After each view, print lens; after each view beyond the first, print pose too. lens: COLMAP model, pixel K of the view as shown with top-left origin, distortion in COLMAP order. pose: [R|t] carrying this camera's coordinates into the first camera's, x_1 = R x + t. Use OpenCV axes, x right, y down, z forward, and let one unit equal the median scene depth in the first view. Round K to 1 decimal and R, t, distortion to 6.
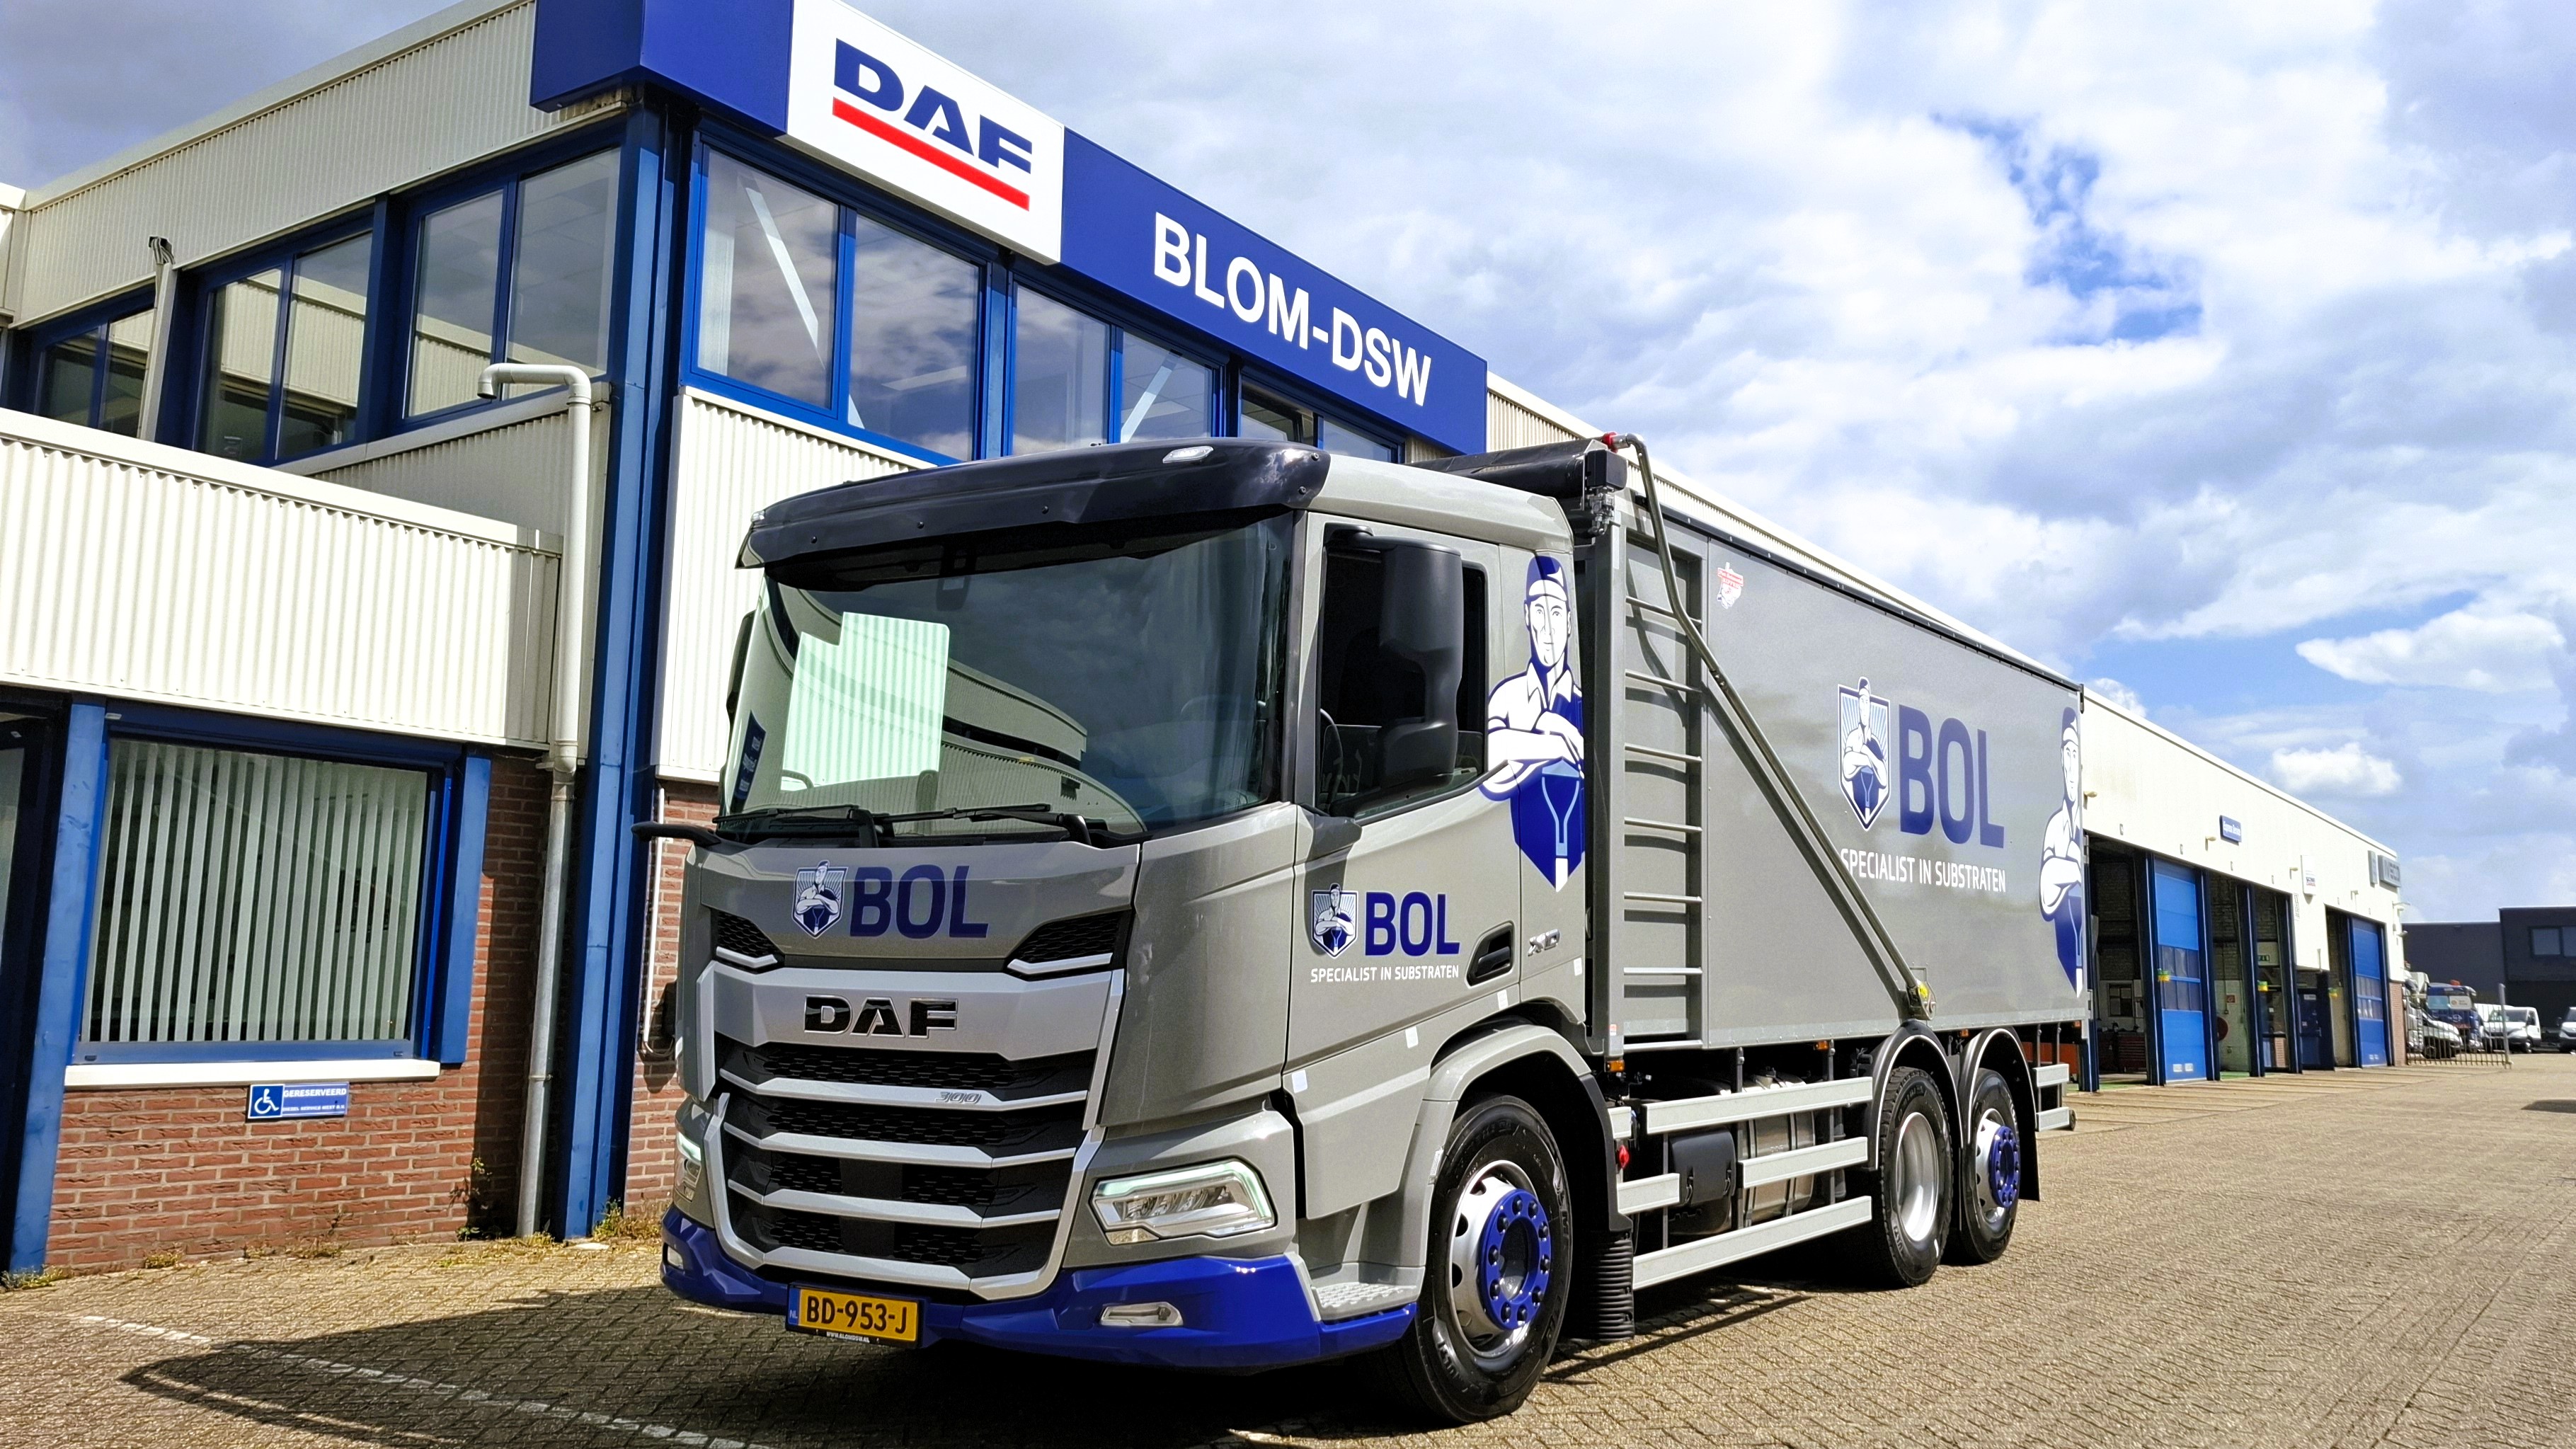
lens RADIAL K [[1949.9, 0, 1371.9], [0, 1949.9, 724.6], [0, 0, 1]] dist [0.073607, -0.072142]
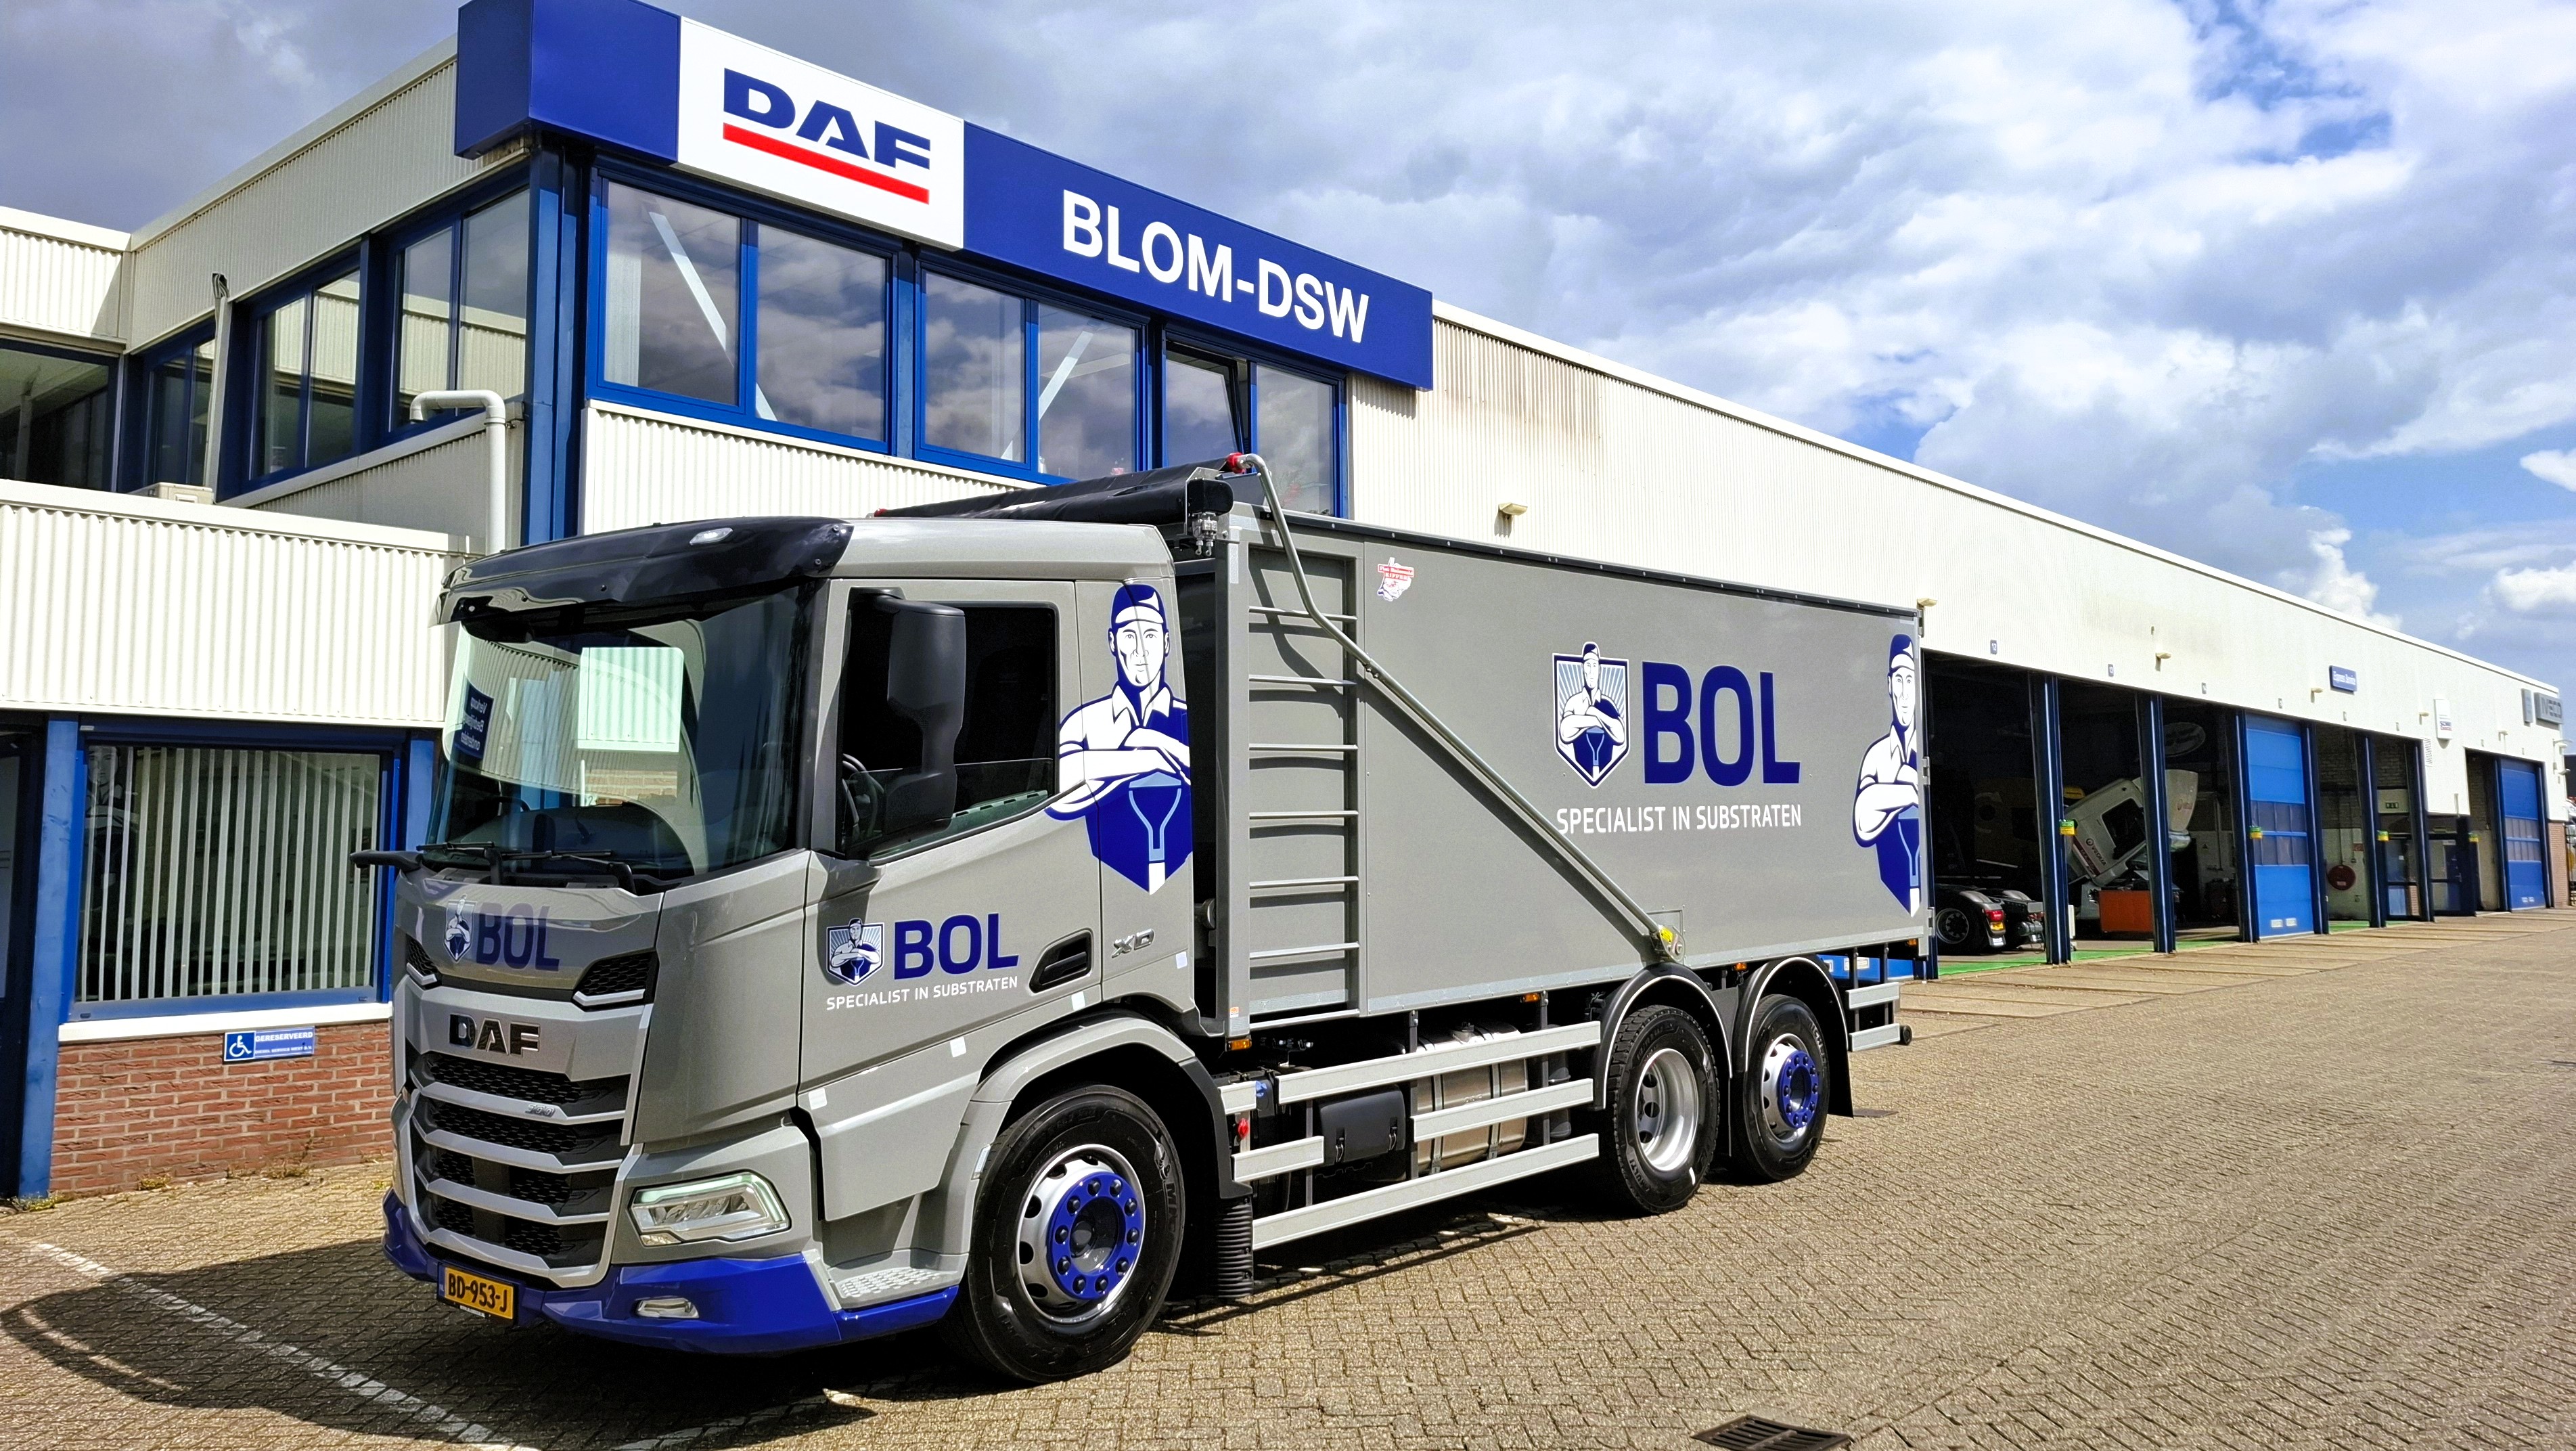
lens RADIAL K [[1847.3, 0, 1294.5], [0, 1847.3, 665.1], [0, 0, 1]] dist [0.074734, -0.067618]
pose [[0.989015, -0.032967, -0.144089, 0.240751], [0.039378, 0.998347, 0.041874, -0.060547], [0.142470, -0.047088, 0.988678, -0.004207]]
